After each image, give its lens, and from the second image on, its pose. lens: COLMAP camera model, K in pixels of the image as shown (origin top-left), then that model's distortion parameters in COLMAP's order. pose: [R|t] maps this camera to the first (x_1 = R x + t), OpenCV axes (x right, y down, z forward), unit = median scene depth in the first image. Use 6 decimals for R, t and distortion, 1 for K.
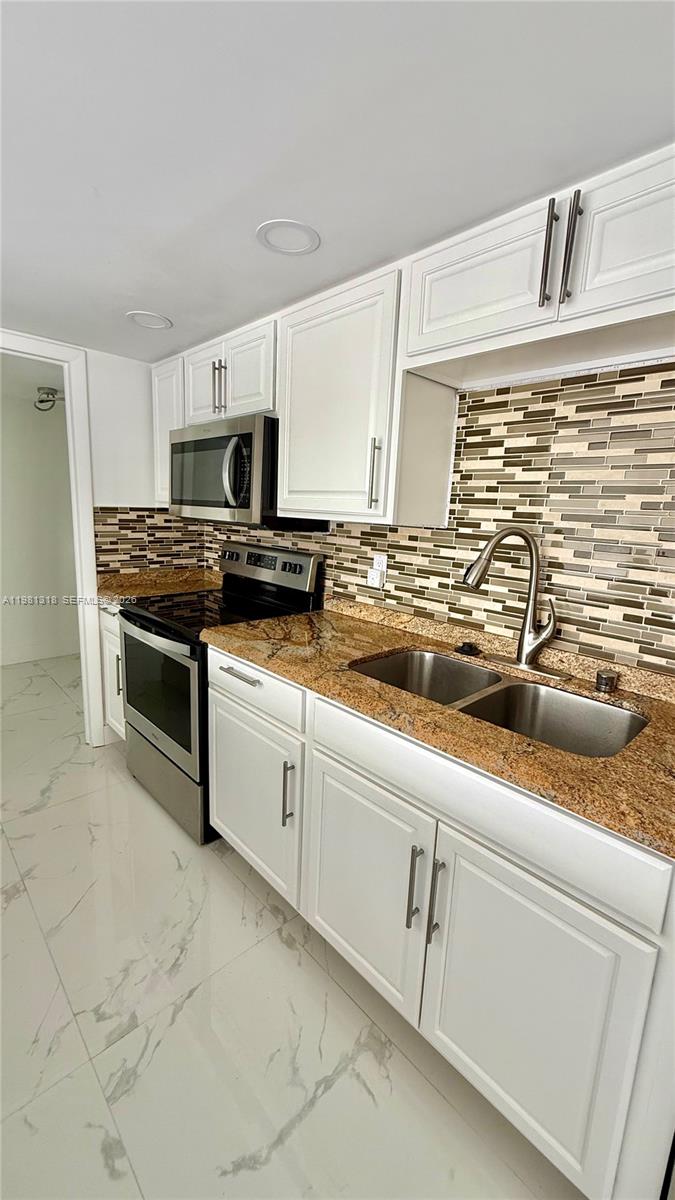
lens RADIAL K [[486.5, 0, 338.2], [0, 486.5, 598.5], [0, 0, 1]] dist [0.008365, 0.000458]
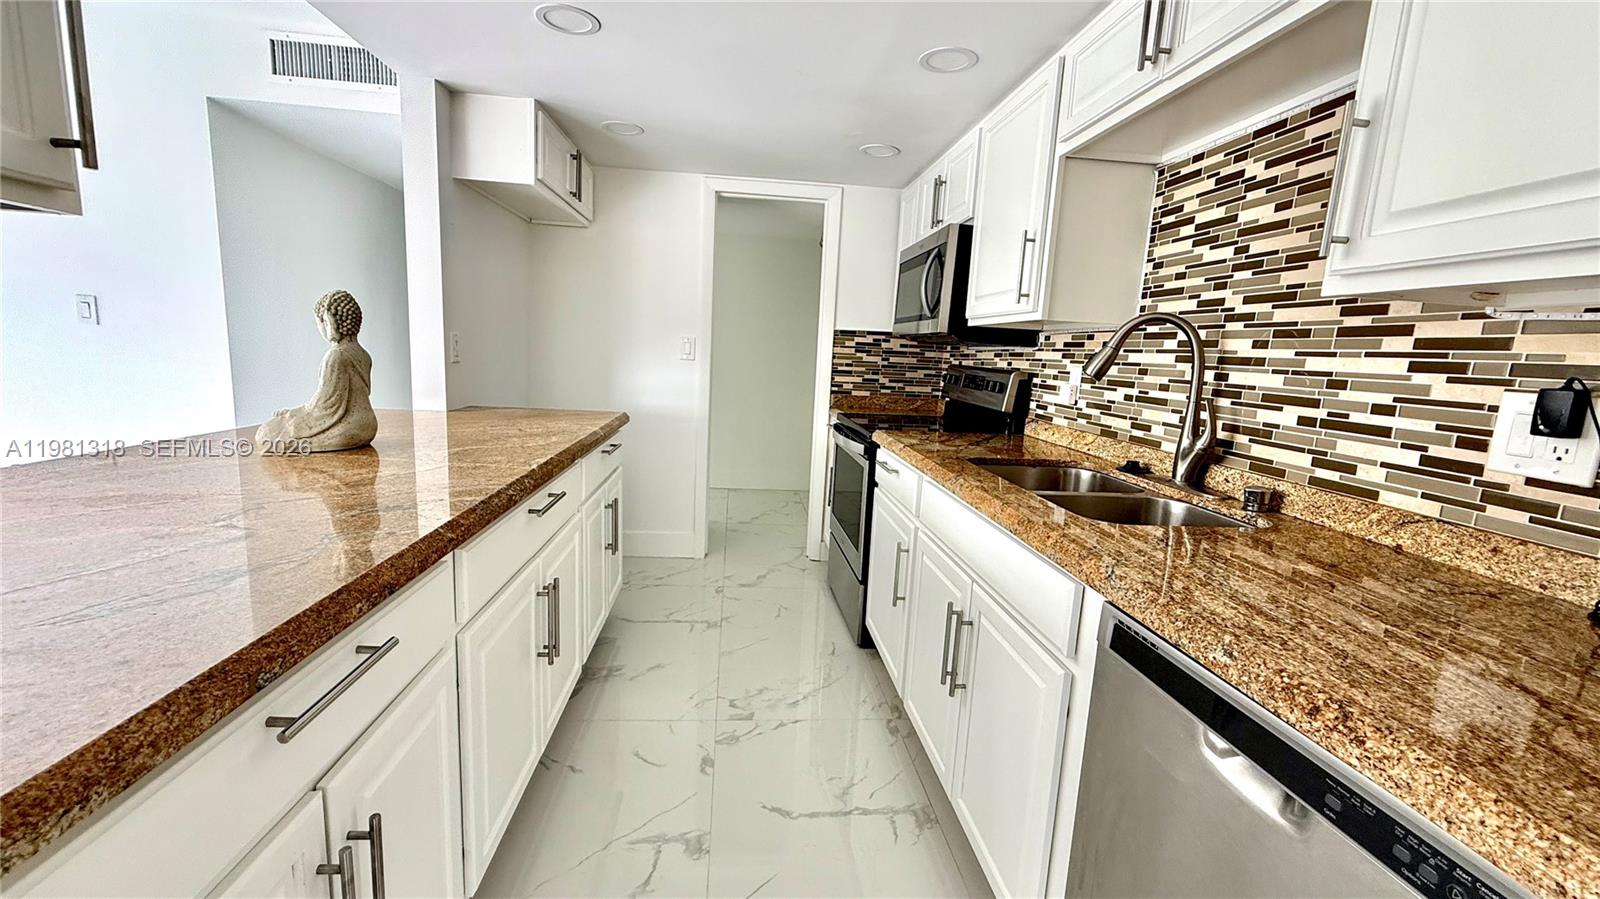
lens RADIAL K [[648.7, 0, 797.8], [0, 648.7, 452.0], [0, 0, 1]] dist [0.008365, 0.000458]
pose [[0.789860, 0.093073, -0.606183, 0.477464], [-0.130937, 0.991220, -0.018421, 0.169729], [0.599146, 0.093922, 0.795112, -0.231090]]
